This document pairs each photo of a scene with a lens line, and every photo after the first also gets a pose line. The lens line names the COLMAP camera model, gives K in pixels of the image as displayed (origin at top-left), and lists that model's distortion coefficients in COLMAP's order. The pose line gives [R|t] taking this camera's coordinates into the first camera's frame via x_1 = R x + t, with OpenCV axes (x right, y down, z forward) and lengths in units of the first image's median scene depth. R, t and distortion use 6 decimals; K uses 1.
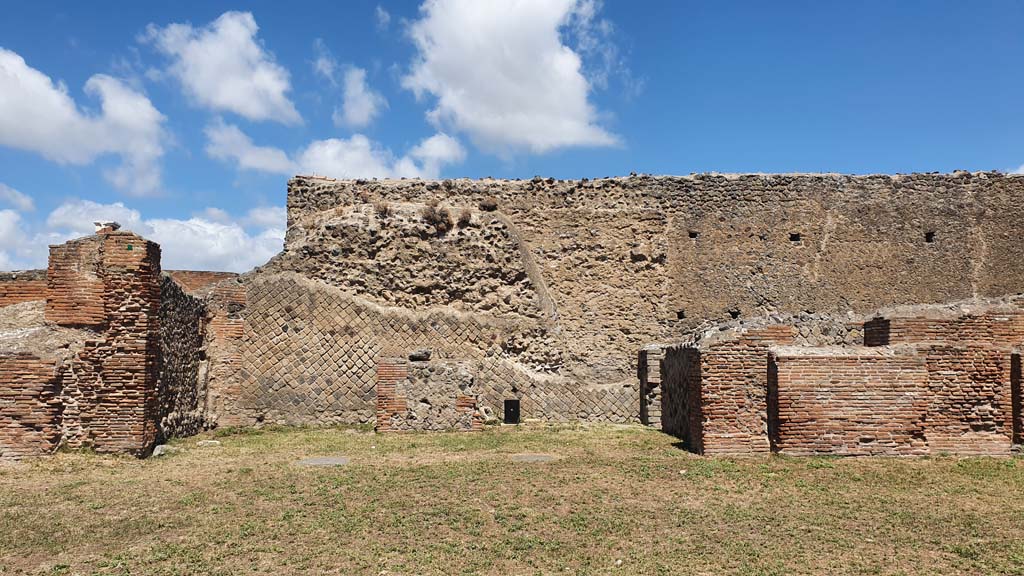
lens RADIAL K [[784.8, 0, 511.4], [0, 784.8, 305.4], [0, 0, 1]] dist [0.100889, -0.158248]
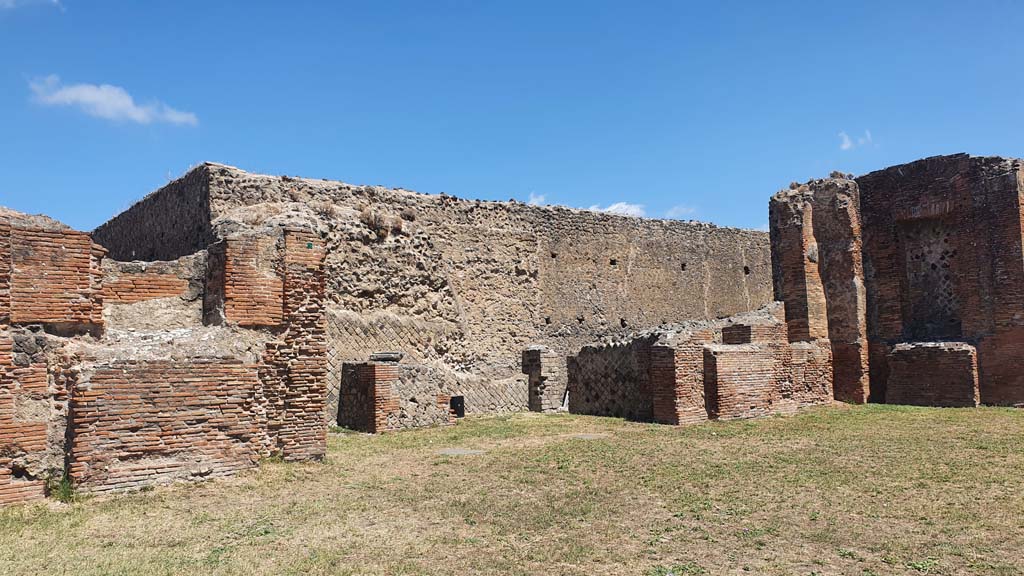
lens RADIAL K [[817.4, 0, 492.8], [0, 817.4, 308.6], [0, 0, 1]] dist [0.102046, -0.215889]
pose [[0.793340, 0.019406, 0.608469, -0.629243], [-0.018505, 0.999799, -0.007760, 0.004714], [-0.608498, -0.005103, 0.793539, 0.054236]]
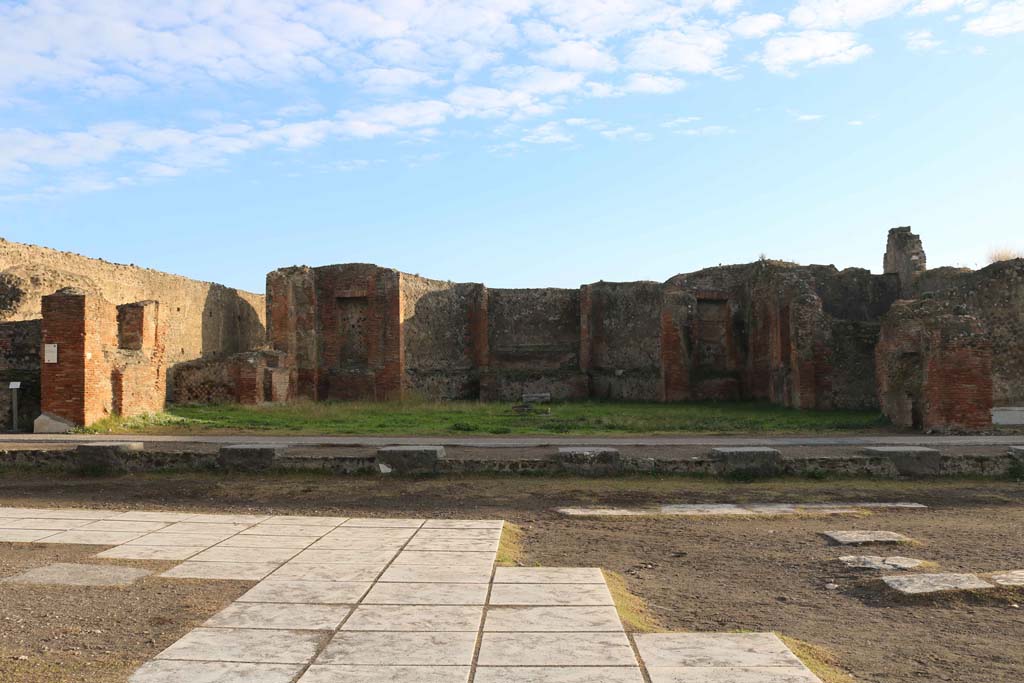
lens RADIAL K [[928.0, 0, 512.0], [0, 928.0, 341.5], [0, 0, 1]] dist [-0.199981, -0.000544]
pose [[0.131747, 0.042116, 0.990388, -1.771338], [-0.063694, 0.997392, -0.033941, 0.015256], [-0.989235, -0.058610, 0.134086, -0.107564]]
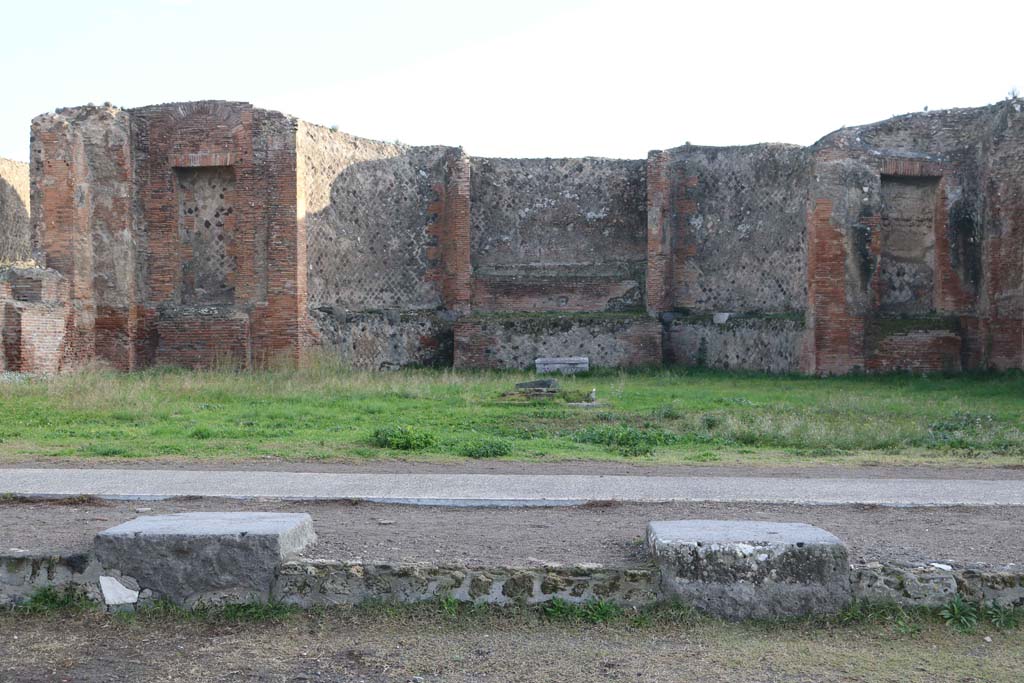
lens RADIAL K [[1493.0, 0, 512.0], [0, 1493.0, 341.5], [0, 0, 1]] dist [-0.067234, -0.038284]
pose [[0.134640, -0.002972, 0.990890, -1.323555], [-0.070990, 0.997397, 0.012637, 0.023534], [-0.988348, -0.072045, 0.134079, -0.049493]]
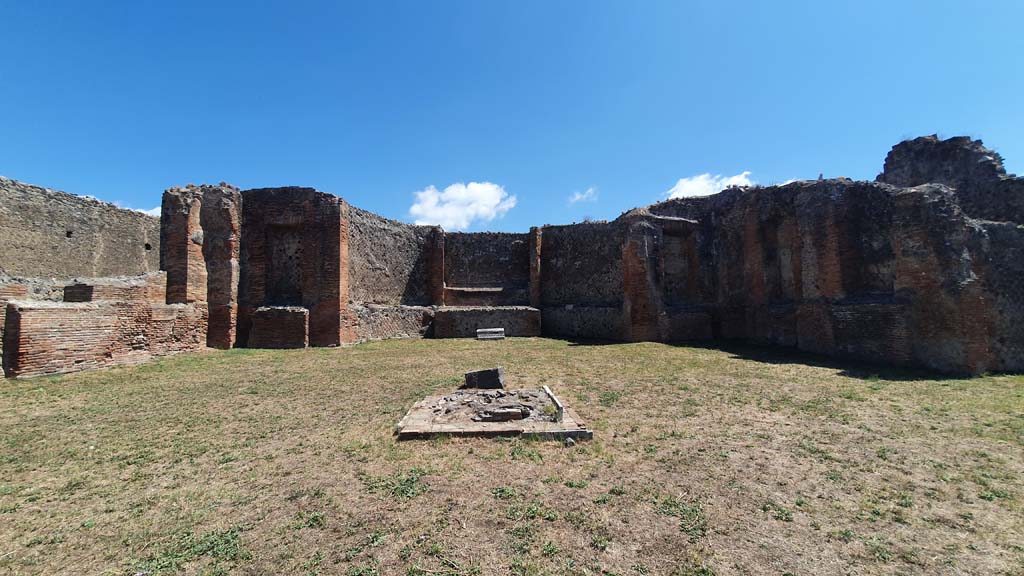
lens RADIAL K [[402.7, 0, 512.0], [0, 402.7, 288.0], [0, 0, 1]] dist [-0.000988, -0.013377]
pose [[0.021024, 0.056480, 0.998182, -0.231235], [-0.056759, 0.996860, -0.055210, 0.013710], [-0.998167, -0.055495, 0.024164, 0.097619]]
